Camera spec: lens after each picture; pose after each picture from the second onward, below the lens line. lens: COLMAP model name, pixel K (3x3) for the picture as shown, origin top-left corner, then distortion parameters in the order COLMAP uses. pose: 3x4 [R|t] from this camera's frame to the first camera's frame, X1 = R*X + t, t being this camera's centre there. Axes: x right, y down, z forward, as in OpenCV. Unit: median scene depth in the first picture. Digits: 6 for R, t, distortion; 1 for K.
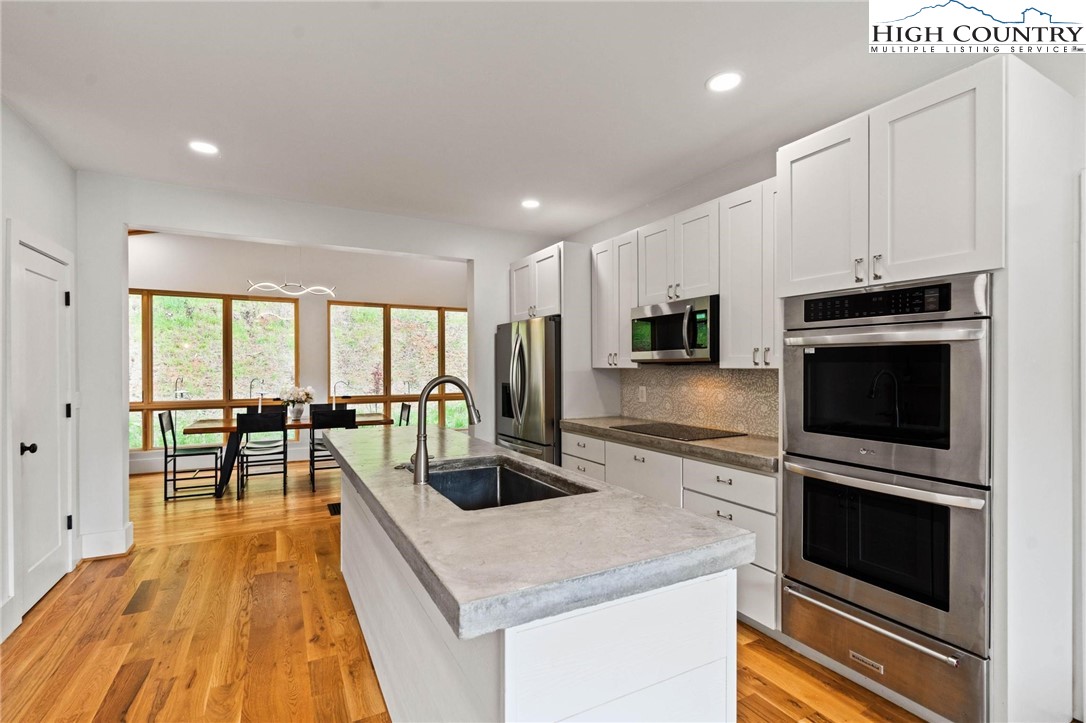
lens RADIAL K [[492.2, 0, 535.8], [0, 492.2, 360.3], [0, 0, 1]] dist [-0.000557, 0.000012]
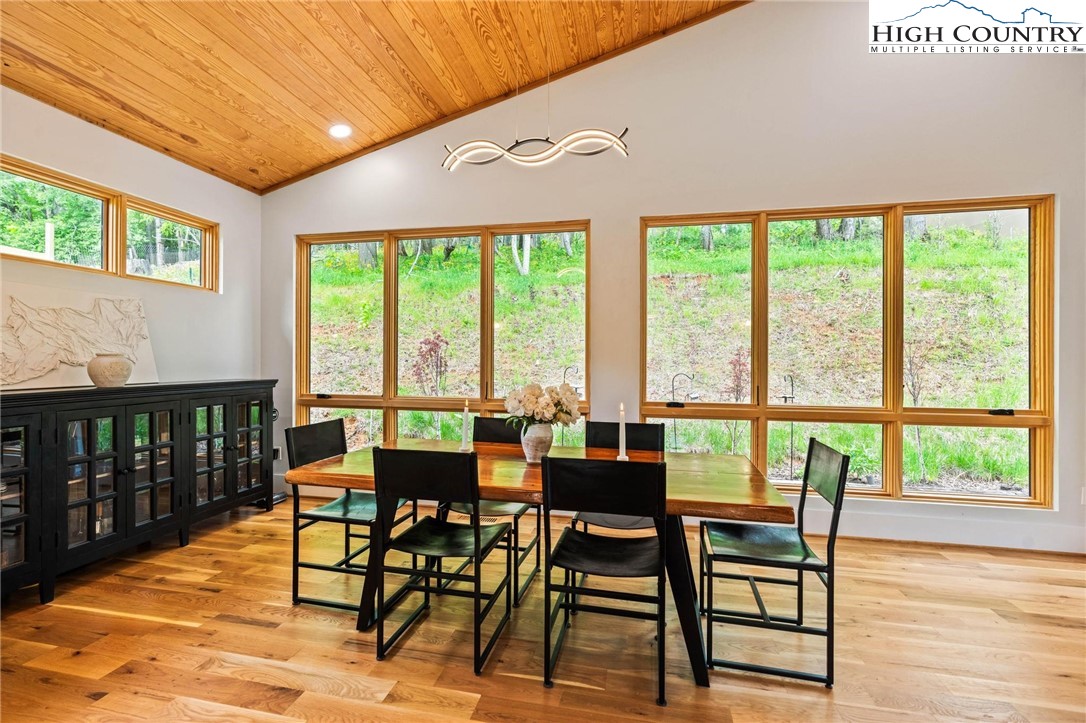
lens RADIAL K [[492.2, 0, 535.8], [0, 492.2, 360.3], [0, 0, 1]] dist [-0.000557, 0.000012]
pose [[0.763007, 0.006895, -0.646353, -0.108852], [0.002658, 0.999901, 0.013804, 0.014282], [0.646384, -0.012251, 0.762914, 0.339295]]
